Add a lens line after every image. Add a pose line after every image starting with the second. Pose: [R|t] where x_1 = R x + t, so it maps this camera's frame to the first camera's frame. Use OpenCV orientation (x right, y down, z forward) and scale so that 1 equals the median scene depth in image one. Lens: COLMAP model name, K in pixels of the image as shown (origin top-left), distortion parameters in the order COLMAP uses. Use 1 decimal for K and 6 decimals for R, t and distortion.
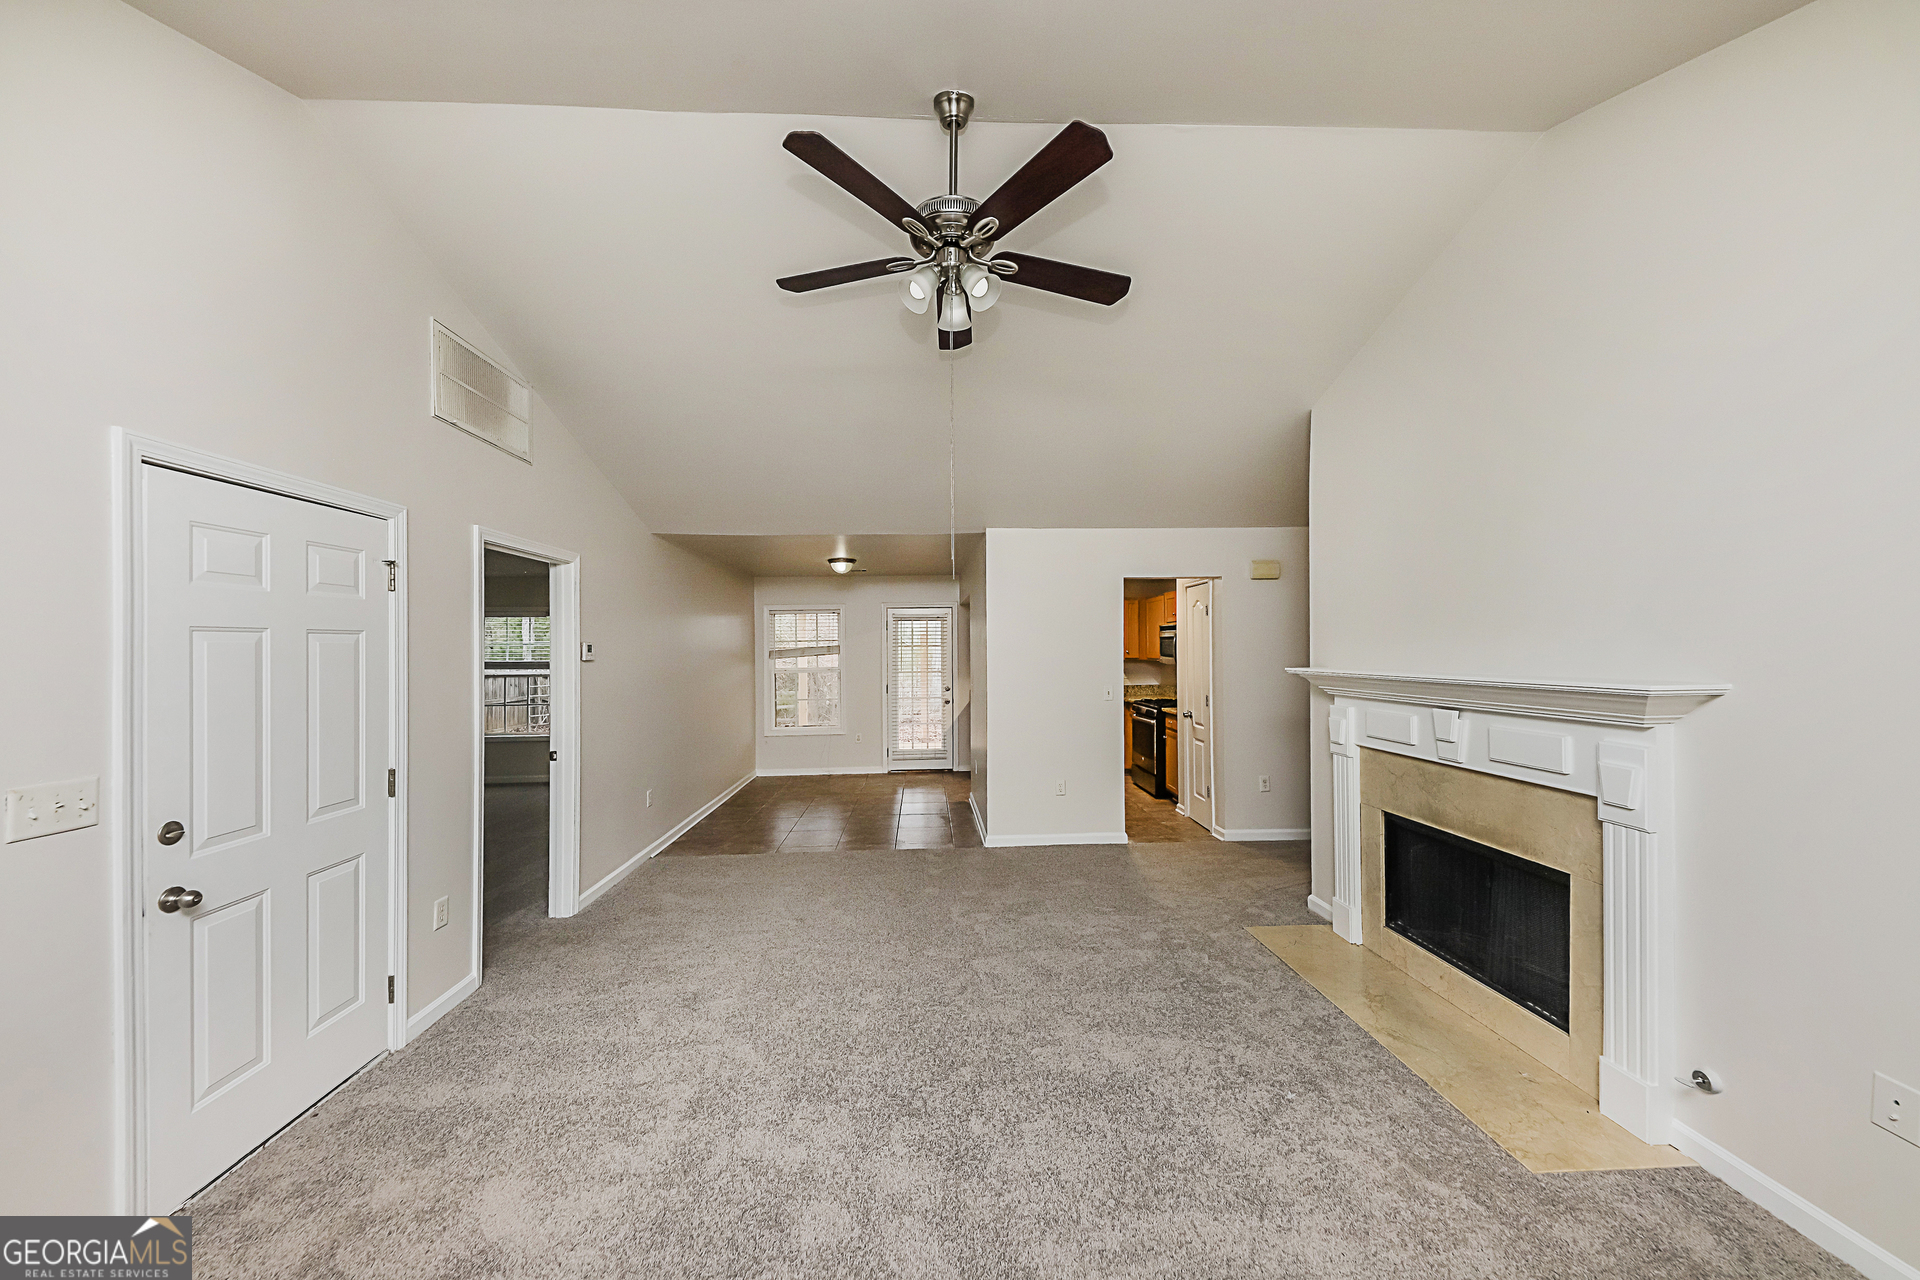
lens RADIAL K [[678.0, 0, 951.6], [0, 678.0, 653.0], [0, 0, 1]] dist [0.054462, -0.018704]
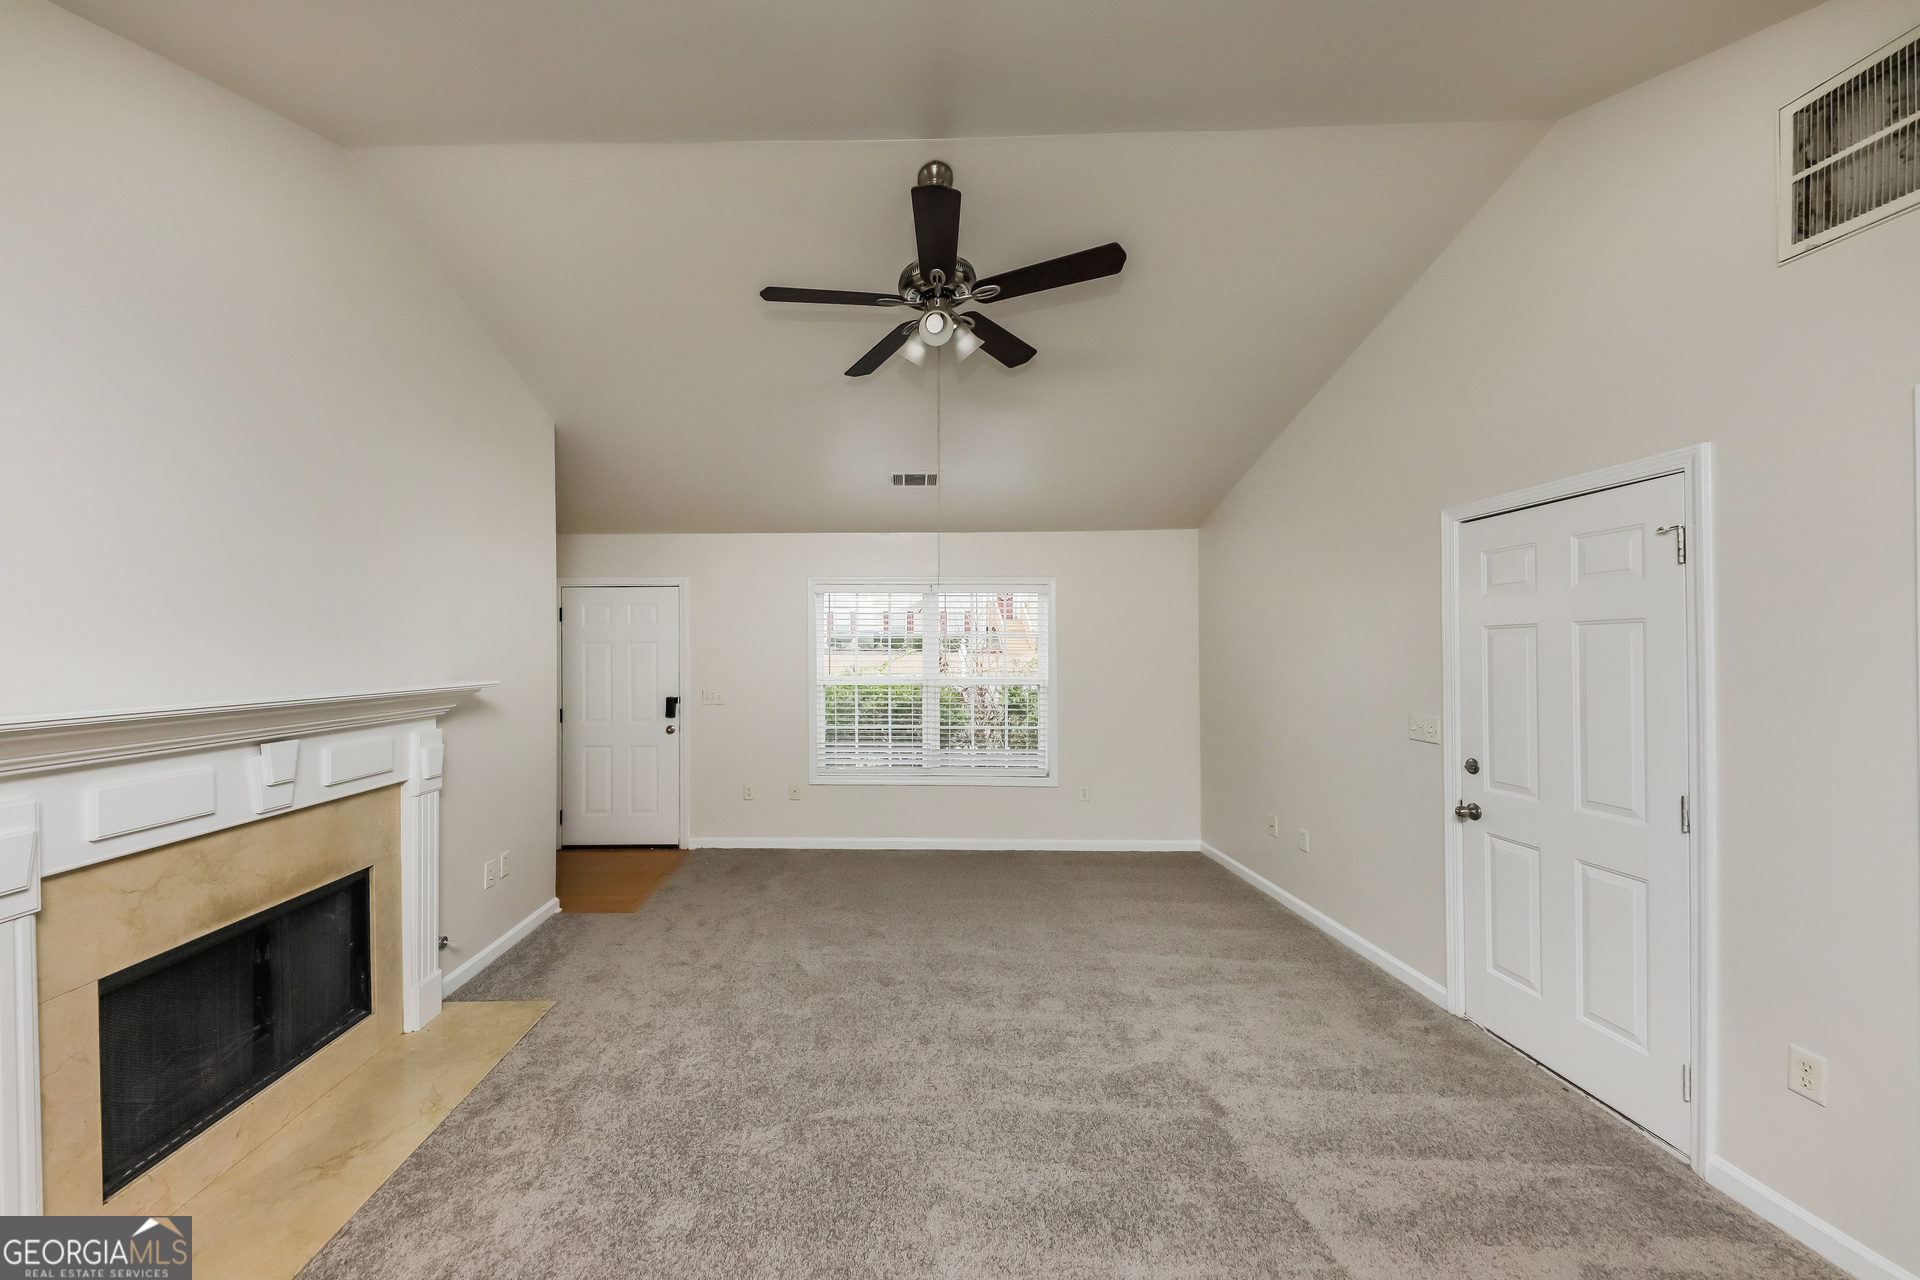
lens RADIAL K [[678.0, 0, 951.6], [0, 678.0, 653.0], [0, 0, 1]] dist [0.054462, -0.018704]
pose [[-0.998343, 0.022224, -0.053072, 0.018937], [0.021962, 0.999744, 0.005520, -0.002799], [0.053181, 0.004345, -0.998575, 1.599841]]
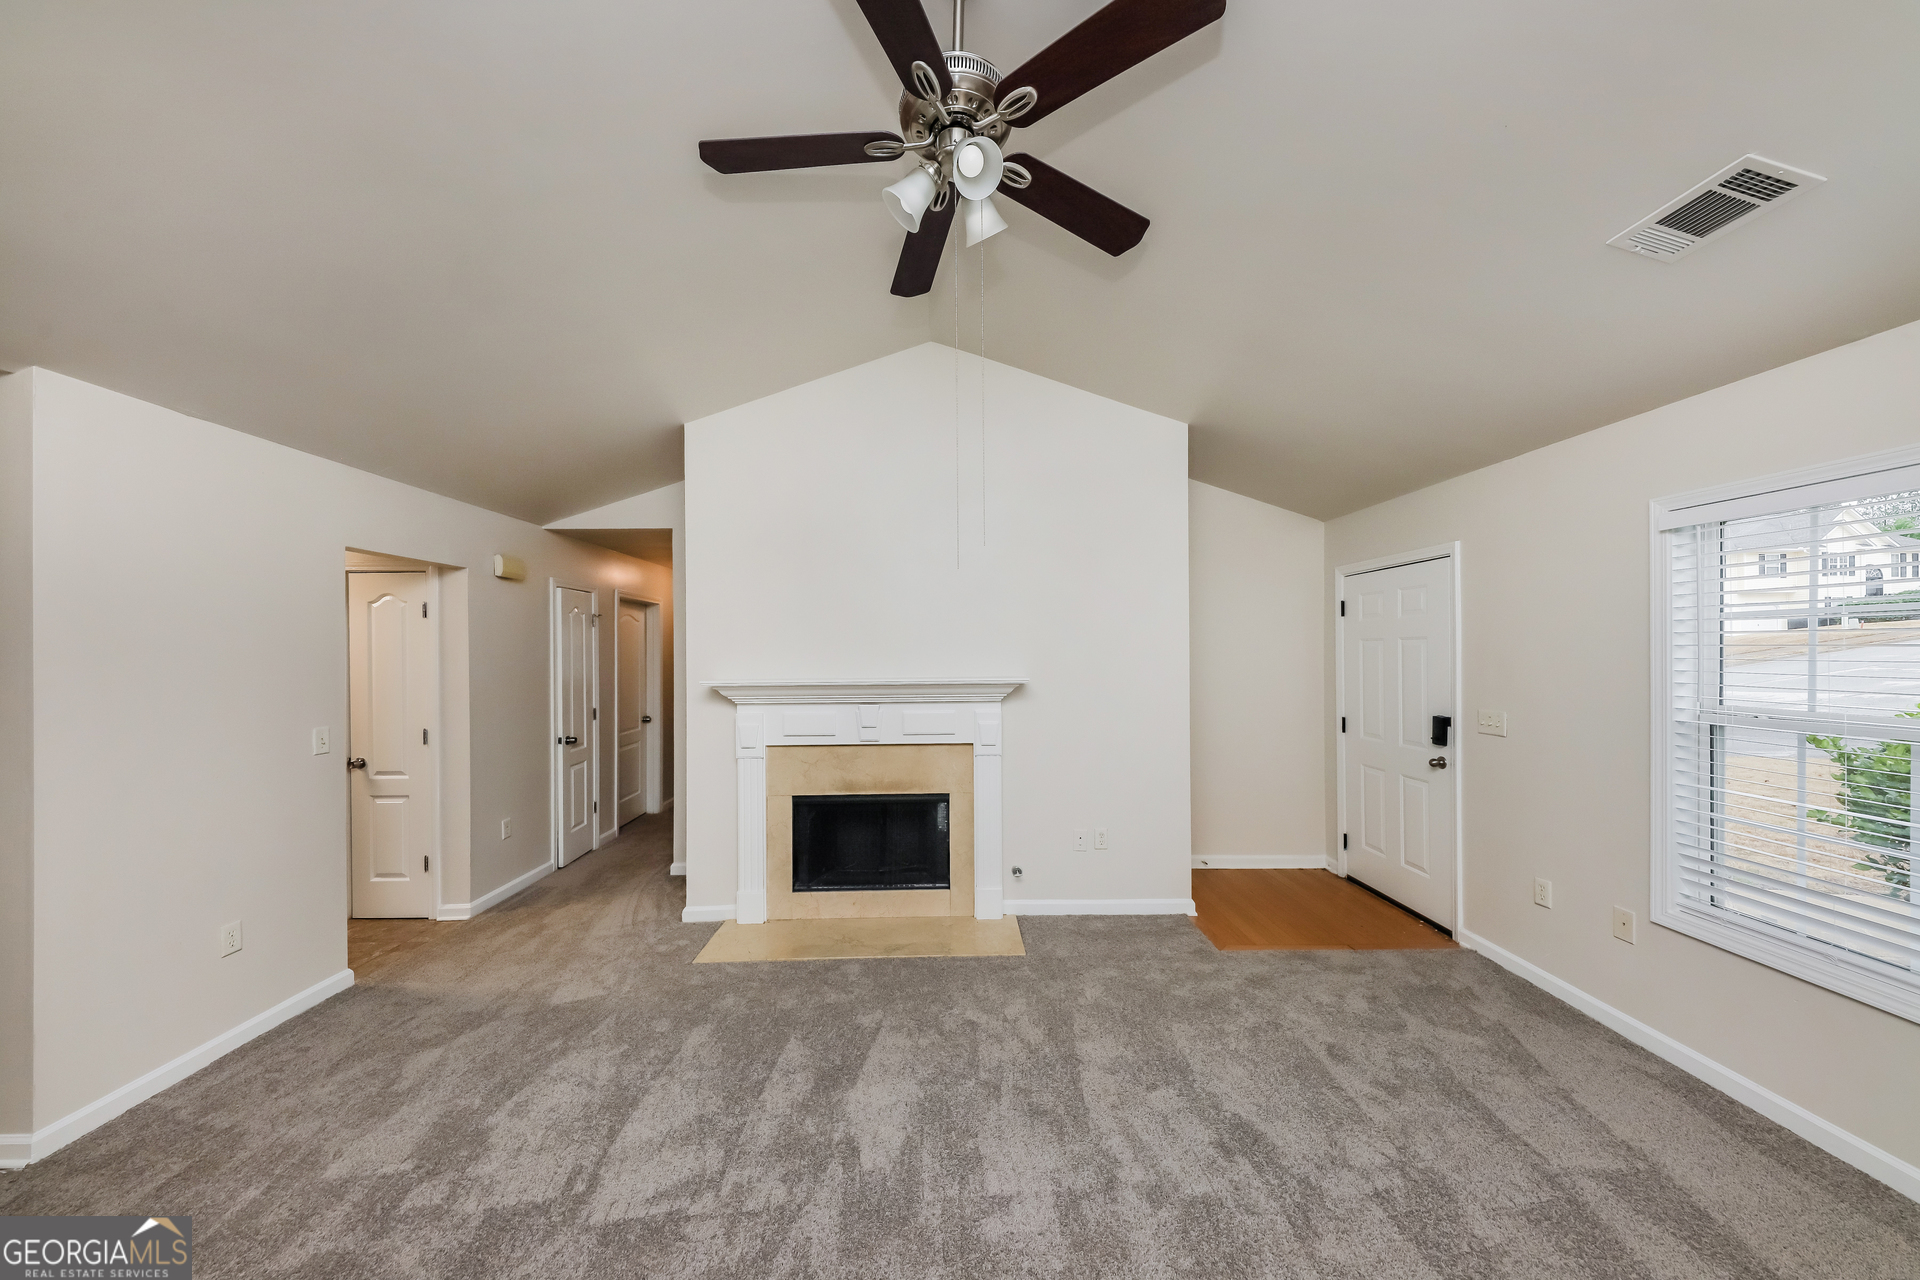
lens RADIAL K [[678.0, 0, 951.6], [0, 678.0, 653.0], [0, 0, 1]] dist [0.054462, -0.018704]
pose [[0.008566, 0.012399, 0.999886, -0.575841], [0.009150, 0.999880, -0.012478, -0.002823], [-0.999921, 0.009255, 0.008451, 0.732524]]
